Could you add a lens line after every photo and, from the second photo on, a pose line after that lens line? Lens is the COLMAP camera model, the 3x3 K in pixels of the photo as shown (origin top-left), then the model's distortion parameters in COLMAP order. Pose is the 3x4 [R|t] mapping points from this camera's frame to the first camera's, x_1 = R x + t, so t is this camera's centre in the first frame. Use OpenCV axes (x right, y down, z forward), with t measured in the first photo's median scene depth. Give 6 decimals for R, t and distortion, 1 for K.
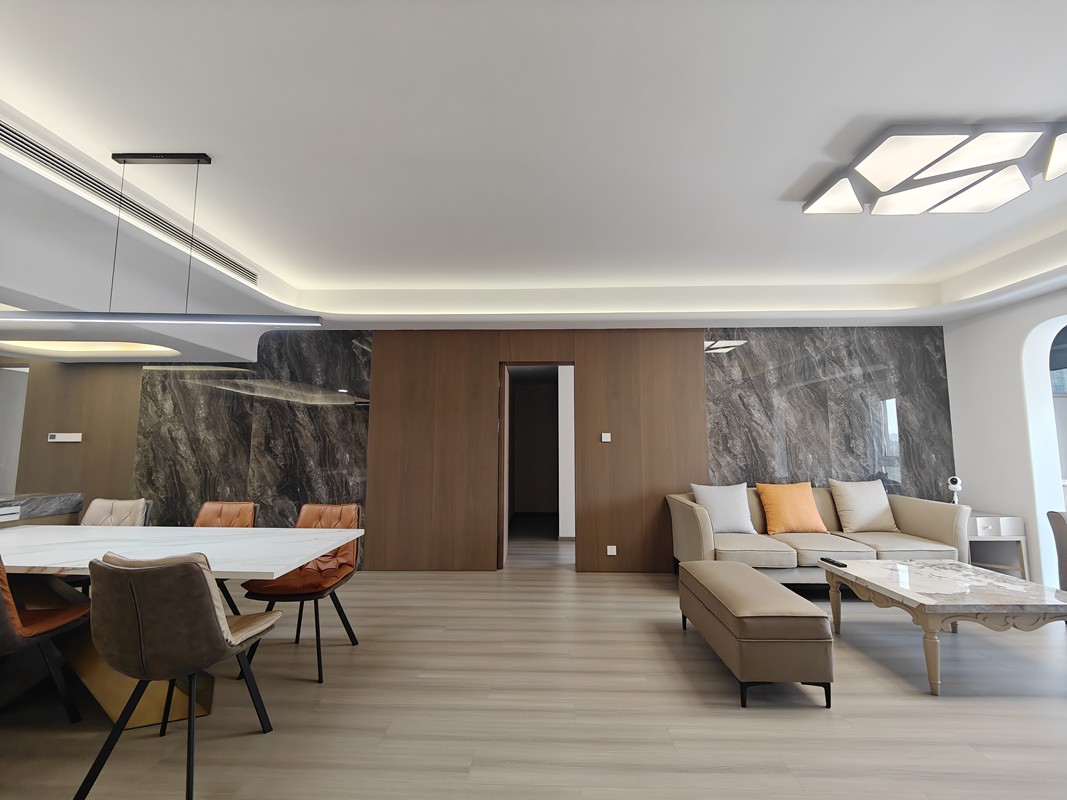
lens RADIAL K [[467.6, 0, 535.2], [0, 467.6, 398.9], [0, 0, 1]] dist [0.005732, -0.000671]
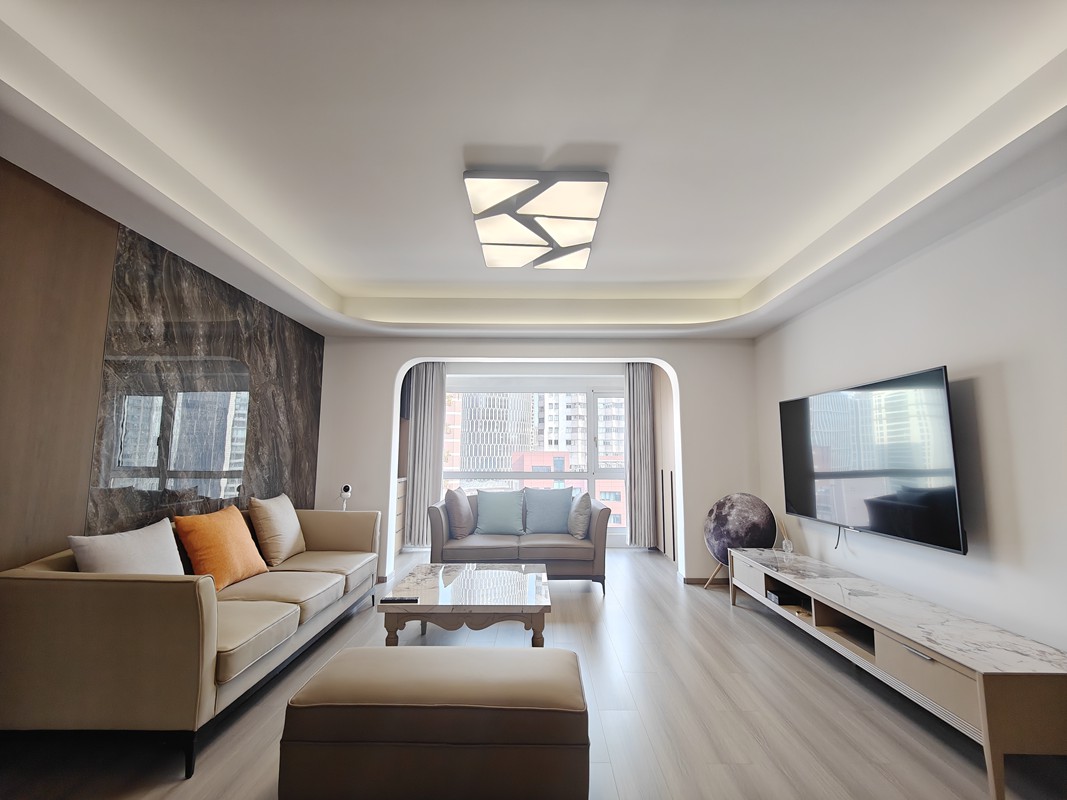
lens RADIAL K [[467.6, 0, 537.1], [0, 467.6, 395.8], [0, 0, 1]] dist [0.005732, -0.000671]
pose [[-0.025882, 0.125181, 0.991796, -0.148796], [-0.105574, 0.986238, -0.127235, 0.056081], [-0.994075, -0.108001, -0.012310, 0.572360]]
